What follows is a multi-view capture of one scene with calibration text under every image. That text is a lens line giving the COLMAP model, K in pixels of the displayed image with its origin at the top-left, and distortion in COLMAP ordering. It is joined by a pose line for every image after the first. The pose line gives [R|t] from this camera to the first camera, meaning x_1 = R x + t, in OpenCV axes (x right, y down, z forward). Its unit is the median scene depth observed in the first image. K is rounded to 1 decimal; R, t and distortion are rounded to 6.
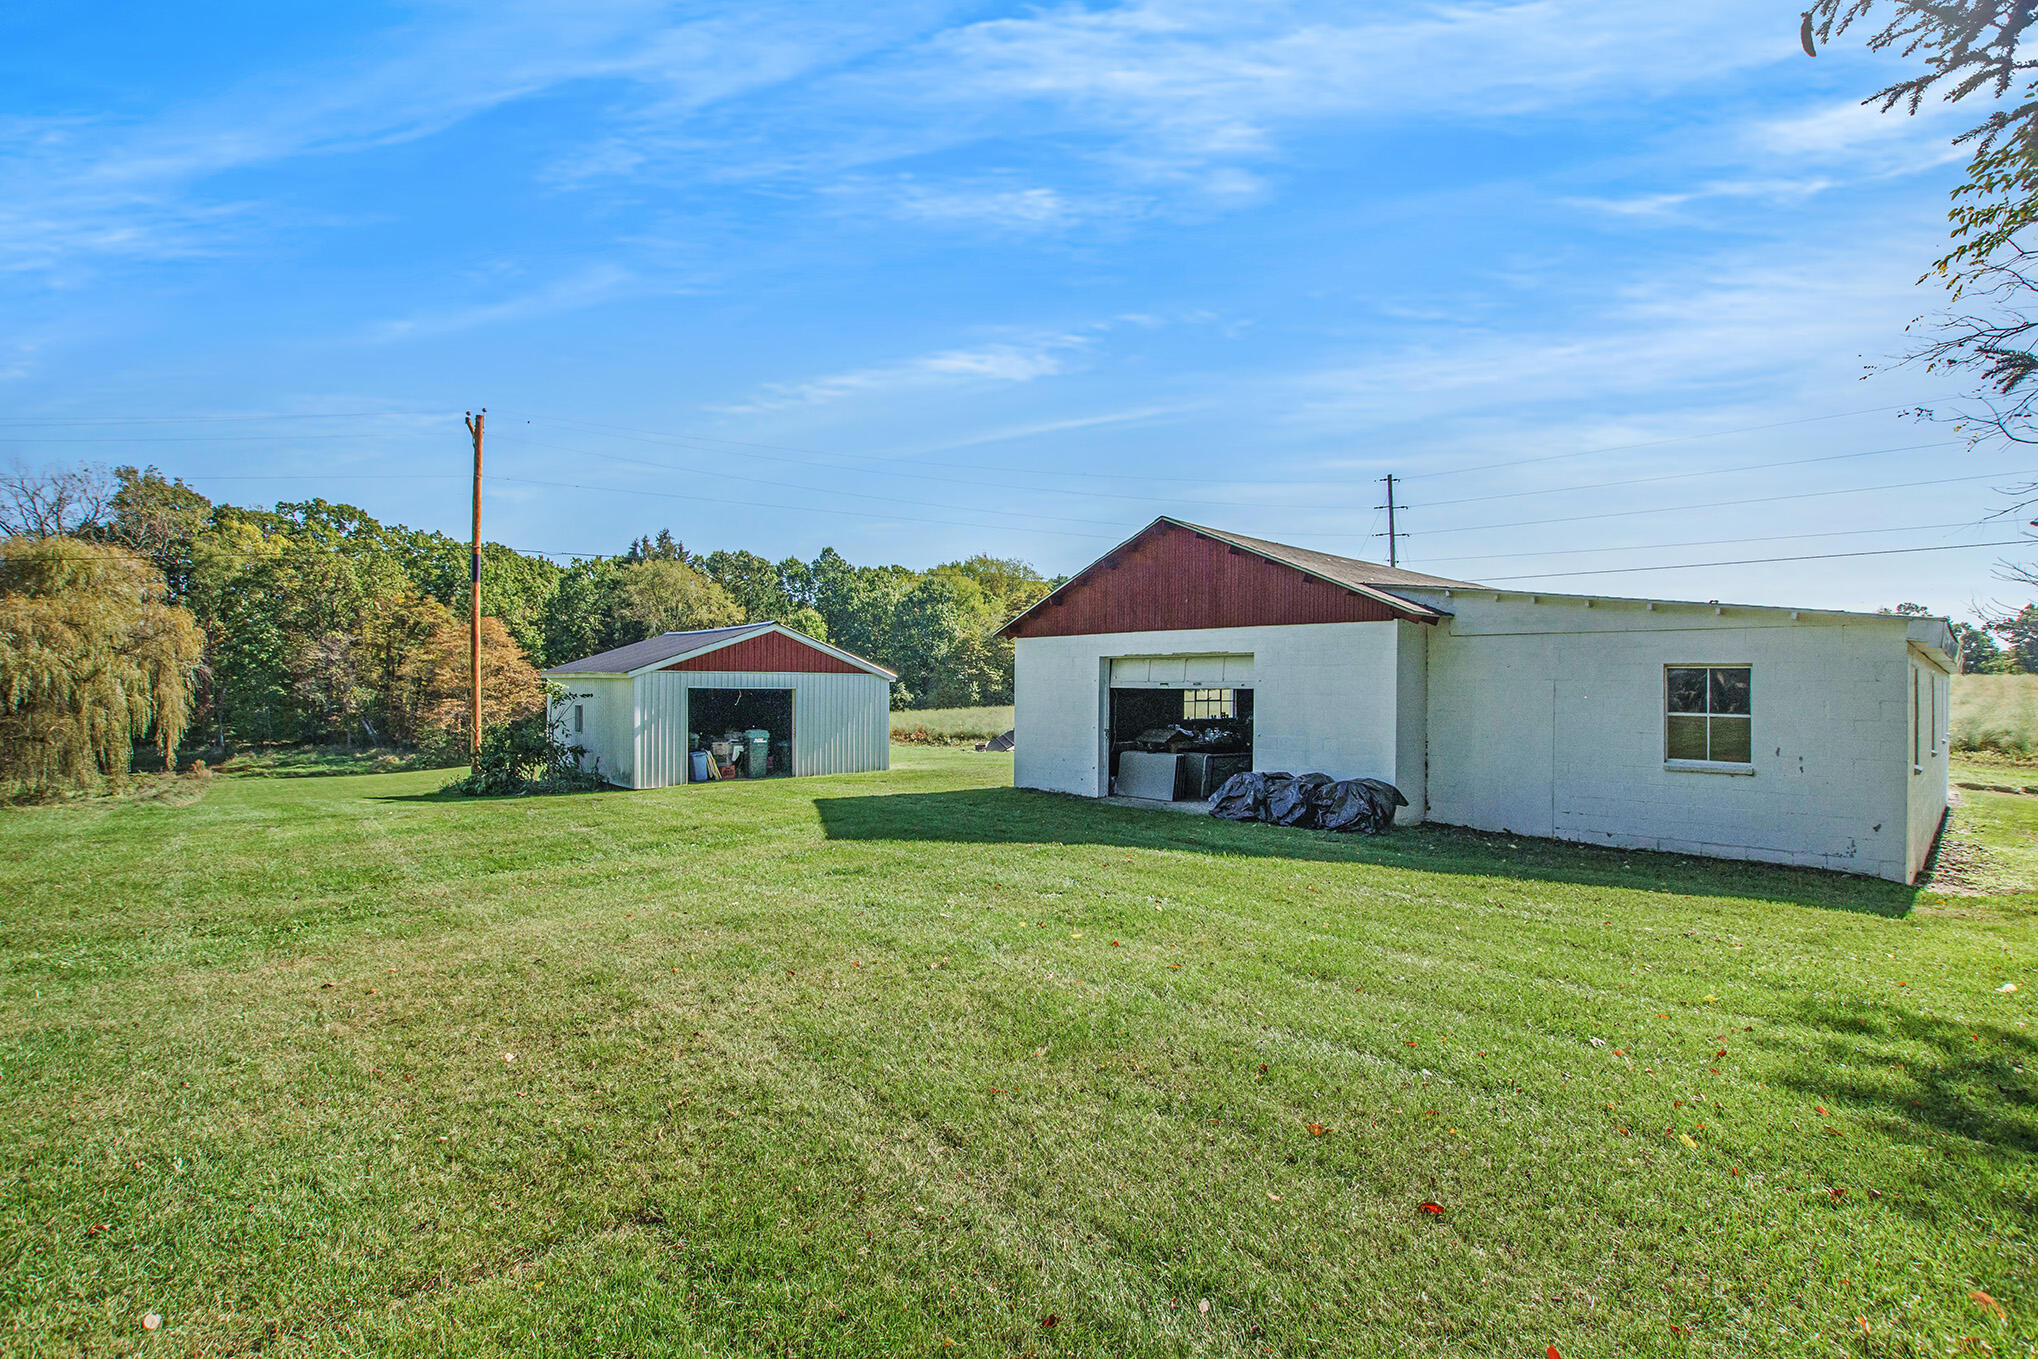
lens RADIAL K [[910.8, 0, 1013.7], [0, 910.8, 687.6], [0, 0, 1]] dist [-0.021208, -0.000697]
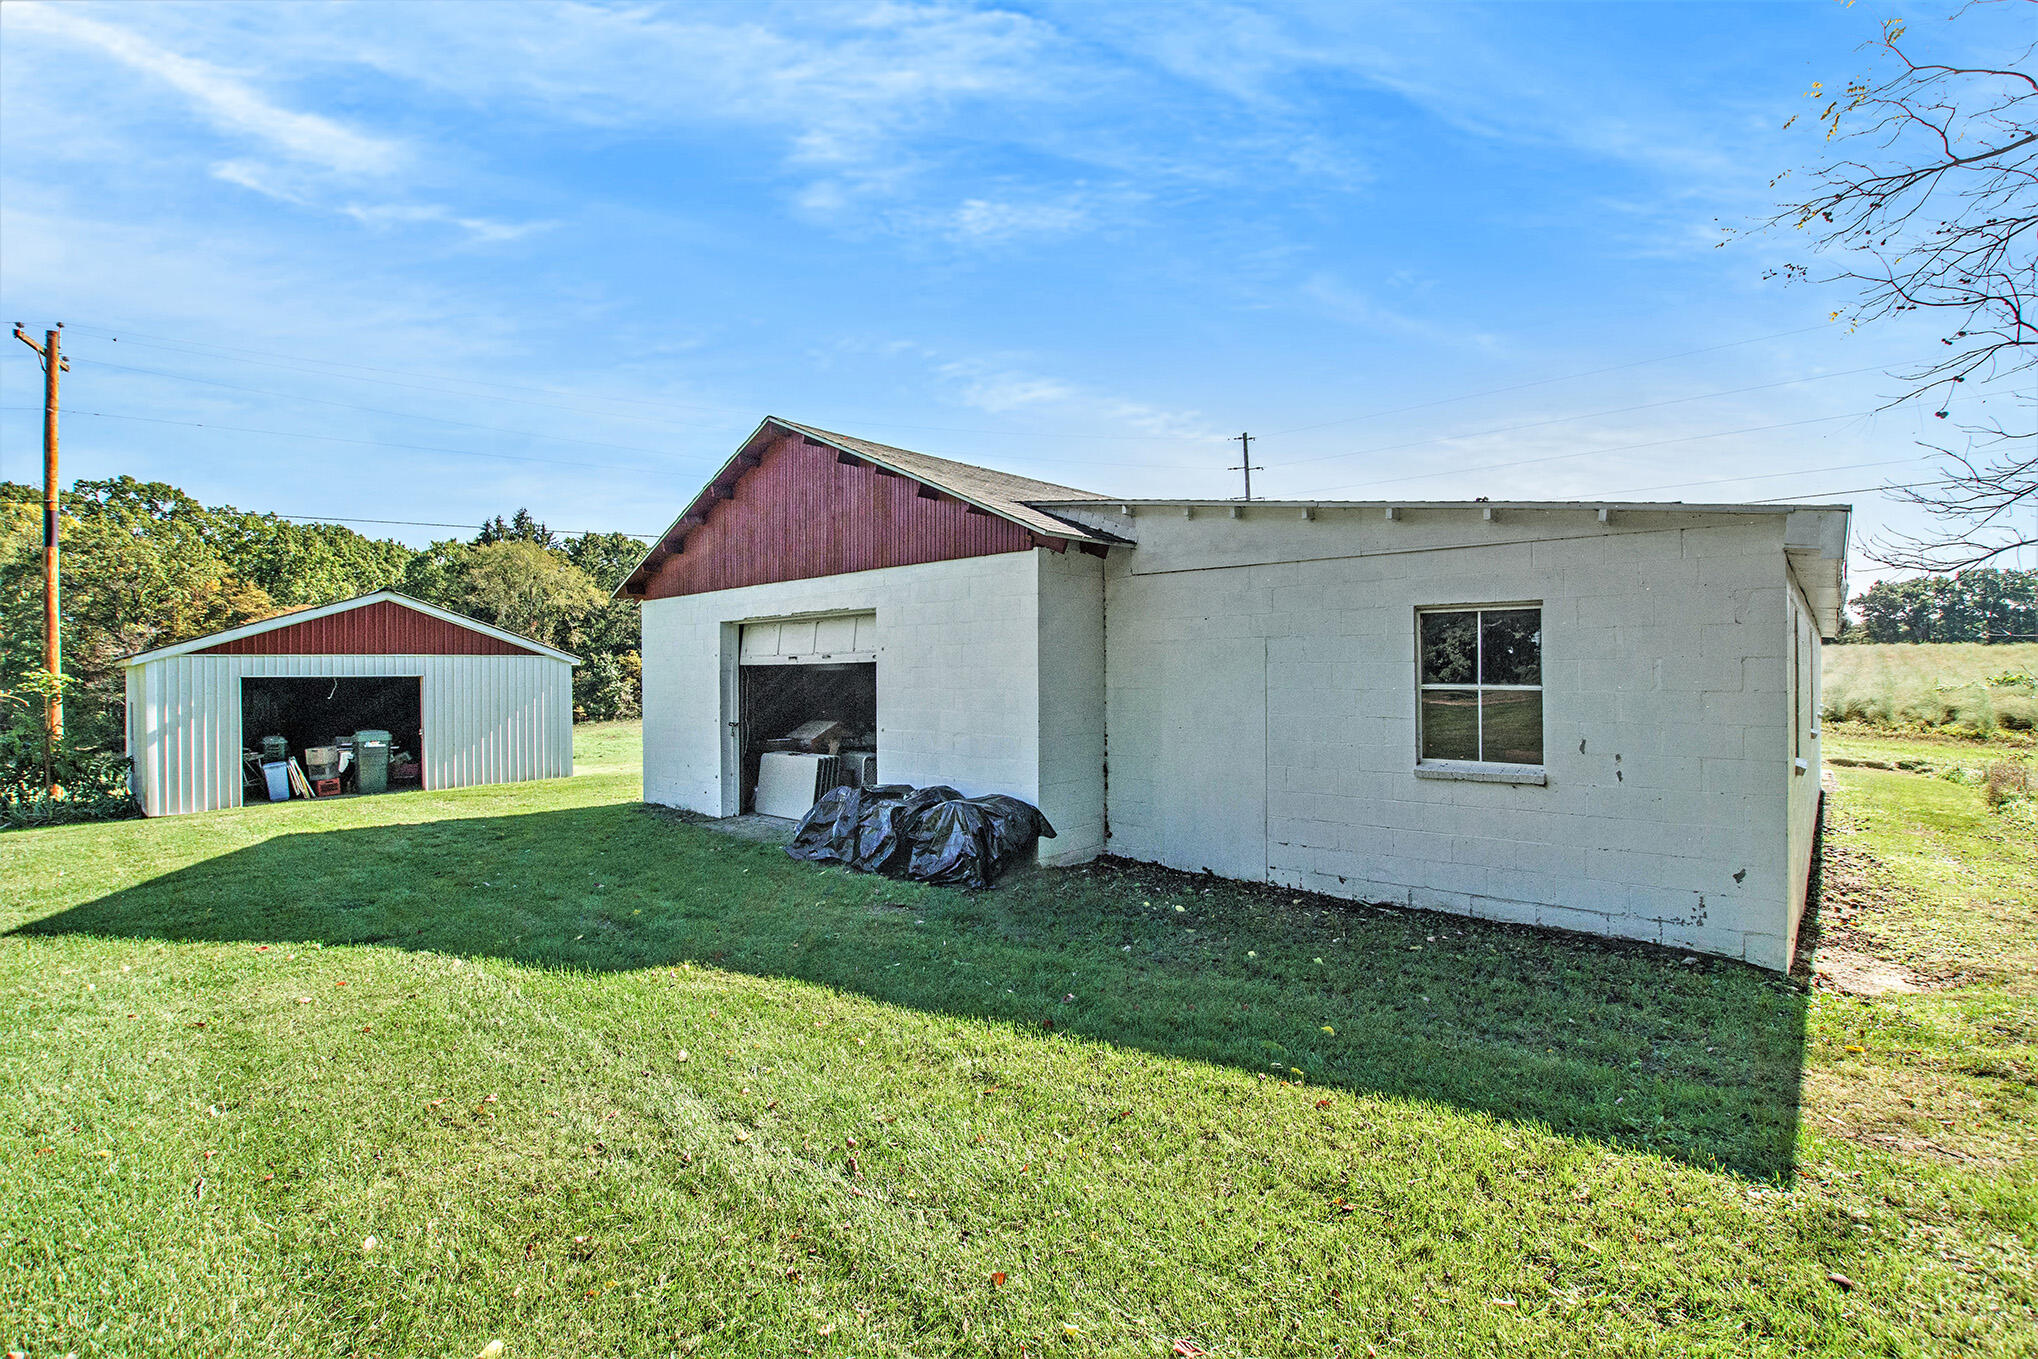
lens RADIAL K [[910.8, 0, 1018.6], [0, 910.8, 681.6], [0, 0, 1]] dist [-0.021208, -0.000697]
pose [[0.995950, -0.017799, 0.088131, 0.214489], [0.017026, 0.999810, 0.009512, 0.008170], [-0.088284, -0.007973, 0.996063, 0.218633]]
